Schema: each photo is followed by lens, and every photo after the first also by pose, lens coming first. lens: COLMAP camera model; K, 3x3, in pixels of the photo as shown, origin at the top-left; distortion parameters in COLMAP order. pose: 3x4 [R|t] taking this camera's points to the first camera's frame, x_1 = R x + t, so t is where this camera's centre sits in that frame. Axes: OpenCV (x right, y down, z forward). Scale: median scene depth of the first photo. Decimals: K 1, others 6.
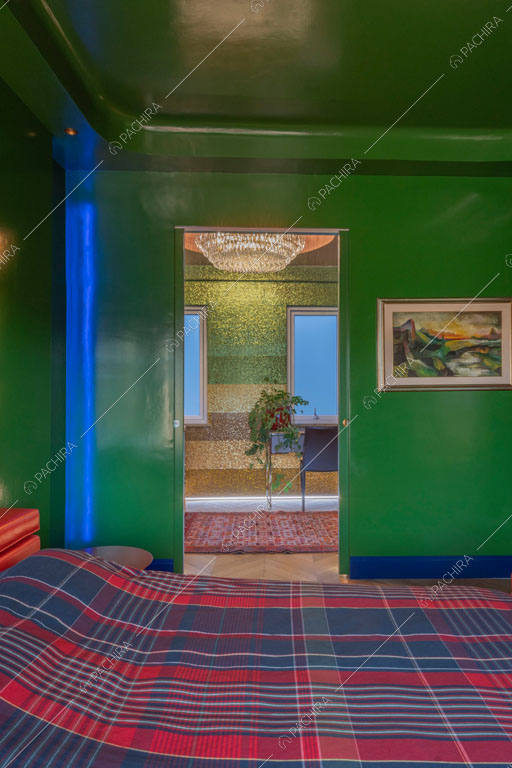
lens RADIAL K [[527.4, 0, 266.8], [0, 527.4, 380.4], [0, 0, 1]] dist [0.006256, 0.002746]
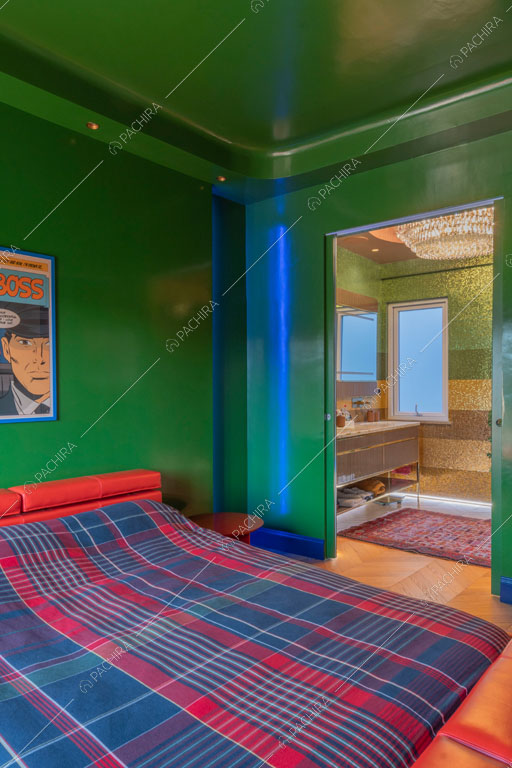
lens RADIAL K [[532.2, 0, 255.4], [0, 532.2, 392.4], [0, 0, 1]] dist [0.010422, 0.002855]
pose [[0.757330, 0.004113, -0.653019, 0.742905], [0.014506, 0.999627, 0.023120, 0.008126], [0.652871, -0.026982, 0.756988, 0.134334]]
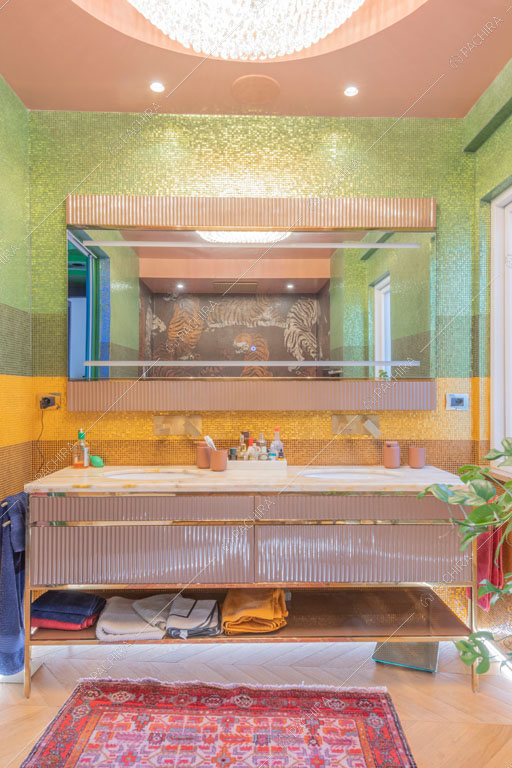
lens RADIAL K [[537.9, 0, 256.0], [0, 537.9, 384.0], [0, 0, 1]] dist [0.036727, -0.000213]
pose [[-0.030412, -0.007445, -0.999510, 0.695178], [0.014596, 0.999862, -0.007892, 0.038438], [0.999431, -0.014829, -0.030299, 2.410323]]
